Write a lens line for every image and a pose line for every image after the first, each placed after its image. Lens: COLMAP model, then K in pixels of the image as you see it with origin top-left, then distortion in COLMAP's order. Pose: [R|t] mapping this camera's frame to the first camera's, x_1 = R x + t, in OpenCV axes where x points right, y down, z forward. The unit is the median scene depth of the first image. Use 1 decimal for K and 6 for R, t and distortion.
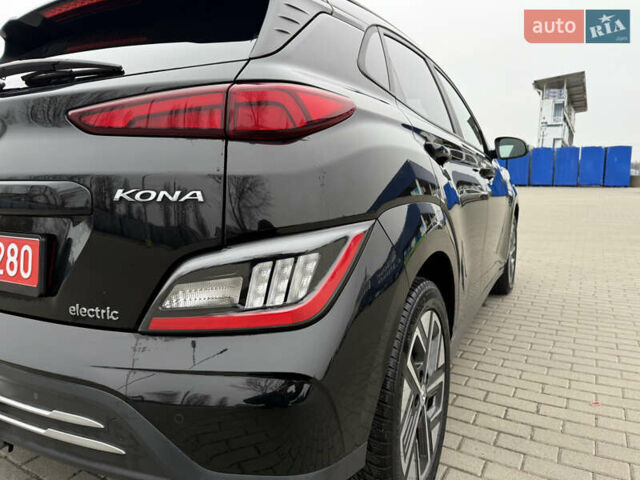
lens RADIAL K [[448.0, 0, 320.0], [0, 448.0, 240.0], [0, 0, 1]] dist [0.153311, -0.203475]
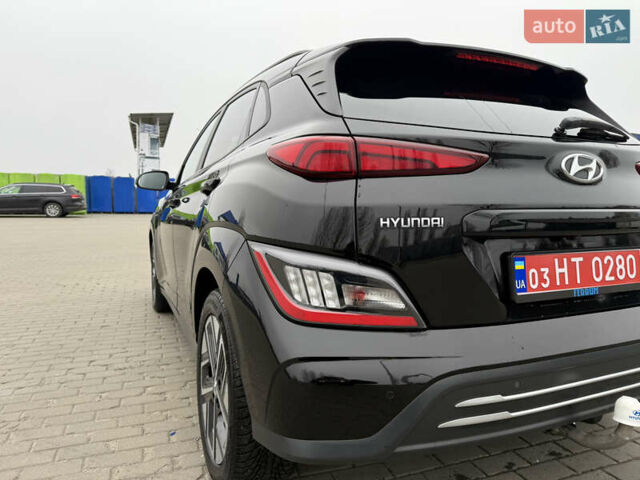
lens RADIAL K [[448.0, 0, 320.0], [0, 448.0, 240.0], [0, 0, 1]] dist [0.153311, -0.203475]
pose [[0.636608, -0.049691, 0.769585, -2.284128], [0.094923, 0.995383, -0.014251, -0.101597], [-0.765323, 0.082123, 0.638385, 0.814166]]
